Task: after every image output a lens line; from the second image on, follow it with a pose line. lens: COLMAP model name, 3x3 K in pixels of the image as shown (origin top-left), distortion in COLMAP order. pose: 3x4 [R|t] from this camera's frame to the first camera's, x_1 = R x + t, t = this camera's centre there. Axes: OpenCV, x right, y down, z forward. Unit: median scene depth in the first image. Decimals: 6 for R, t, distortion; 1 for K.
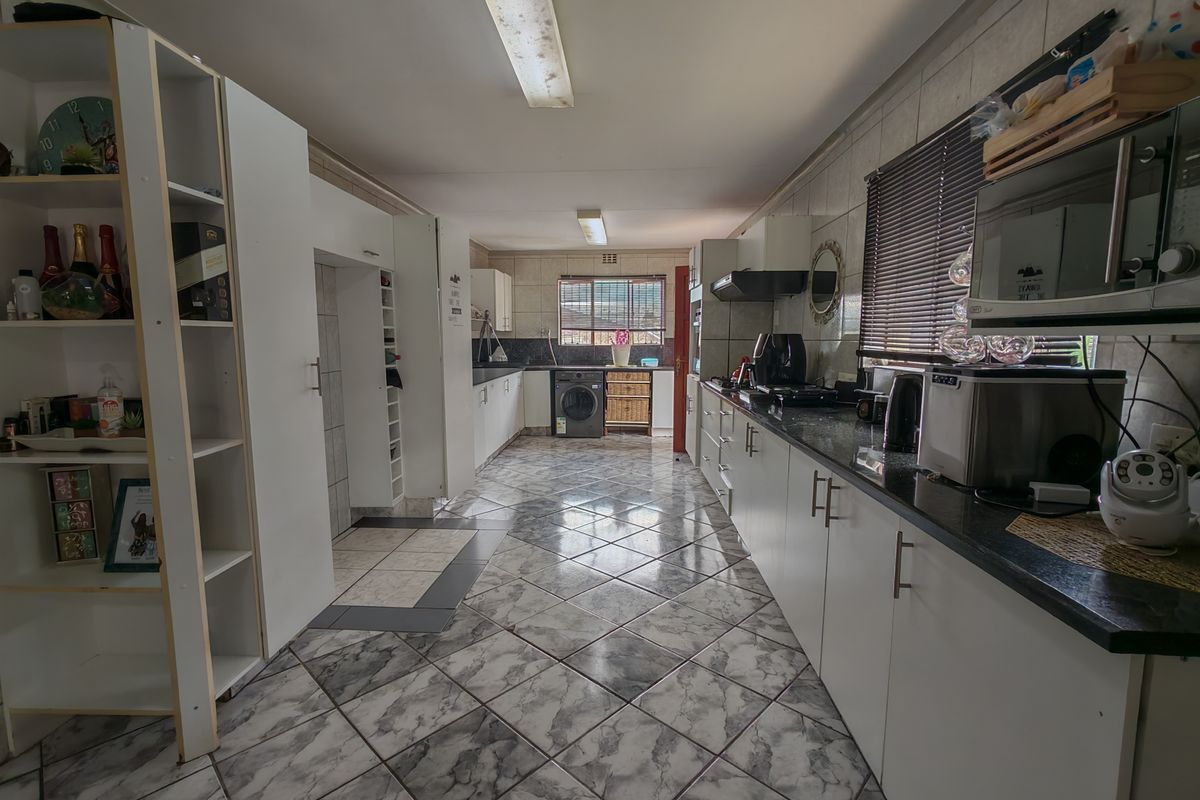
lens RADIAL K [[552.5, 0, 596.9], [0, 552.5, 400.6], [0, 0, 1]] dist [-0.002579, -0.000307]
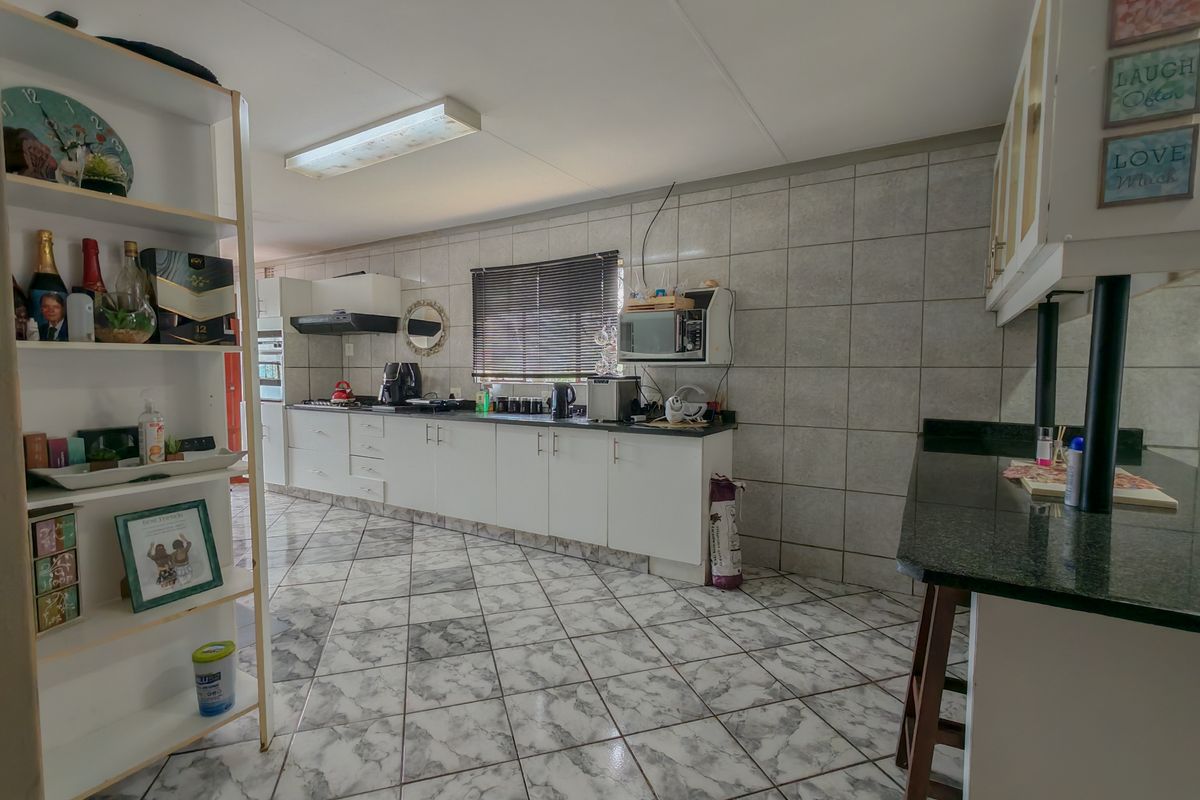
lens RADIAL K [[552.5, 0, 599.7], [0, 552.5, 401.1], [0, 0, 1]] dist [-0.002579, -0.000307]
pose [[0.471921, -0.052910, 0.880052, -1.284397], [0.098227, 0.995138, 0.007156, 0.025206], [-0.876152, 0.083068, 0.474824, -0.149114]]
